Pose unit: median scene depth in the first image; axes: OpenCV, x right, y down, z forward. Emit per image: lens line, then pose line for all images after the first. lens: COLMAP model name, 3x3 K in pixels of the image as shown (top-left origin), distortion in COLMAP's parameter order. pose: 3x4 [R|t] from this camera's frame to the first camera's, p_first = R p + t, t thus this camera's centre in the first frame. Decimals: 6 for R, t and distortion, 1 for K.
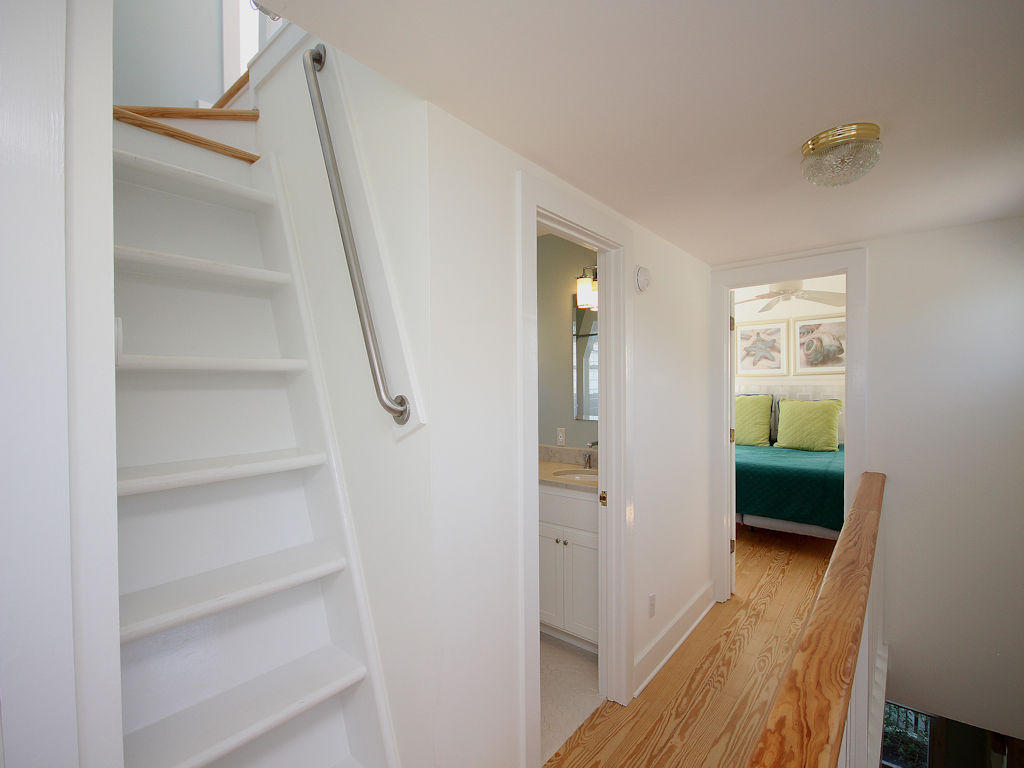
lens RADIAL K [[475.5, 0, 517.6], [0, 475.5, 393.2], [0, 0, 1]] dist [0.016221, 0.000445]
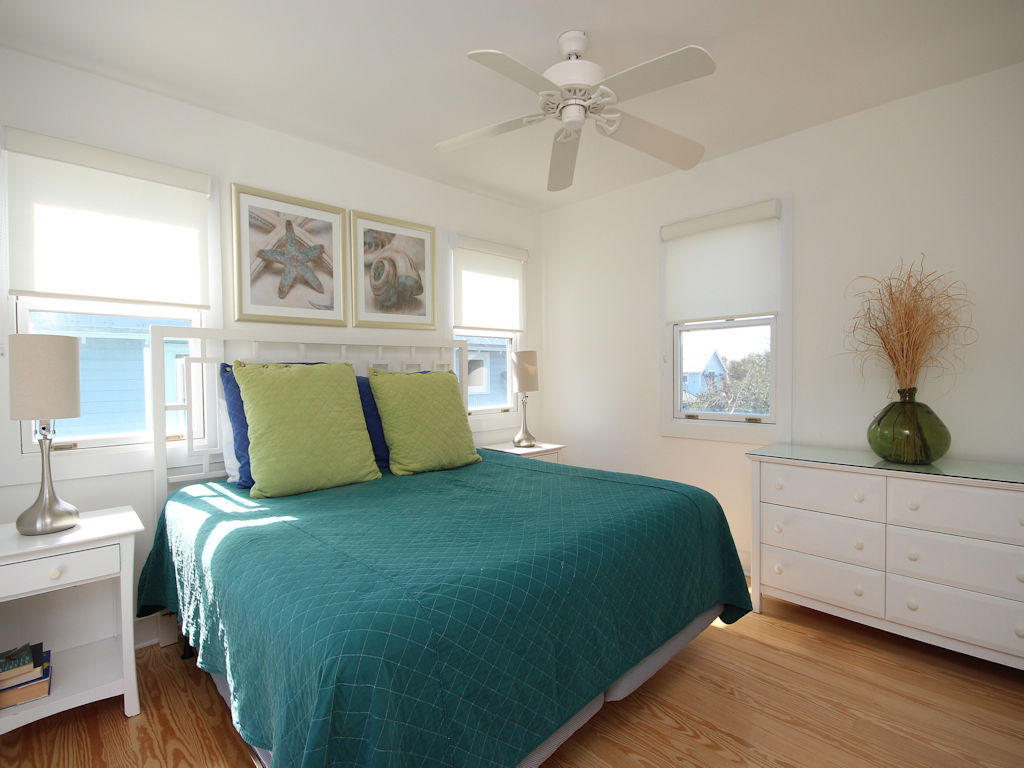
lens RADIAL K [[499.4, 0, 513.8], [0, 499.4, 392.5], [0, 0, 1]] dist [0.004227, 0.000256]
pose [[0.125063, -0.055217, 0.990611, 0.069783], [0.007306, 0.998474, 0.054733, 0.005869], [-0.992122, 0.000393, 0.125276, 0.768691]]
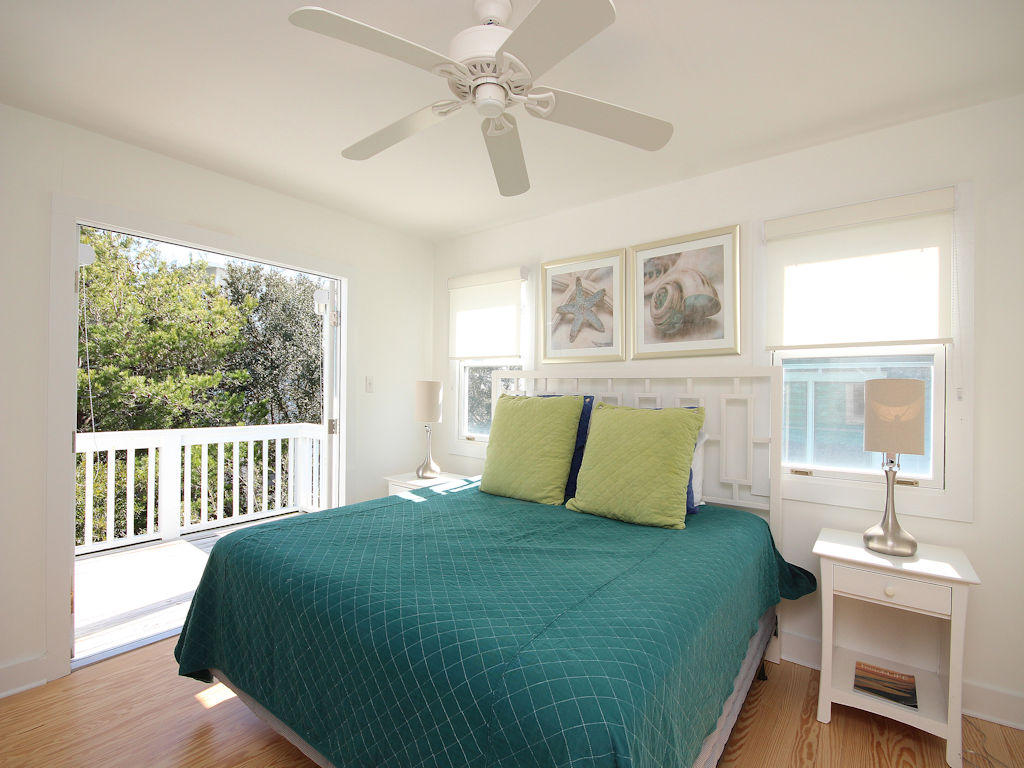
lens RADIAL K [[475.5, 0, 518.1], [0, 475.5, 394.6], [0, 0, 1]] dist [0.016221, 0.000445]
pose [[0.999280, 0.019635, 0.032479, 0.440731], [-0.019197, 0.999721, -0.013734, 0.009564], [-0.032740, 0.013100, 0.999378, 0.503259]]
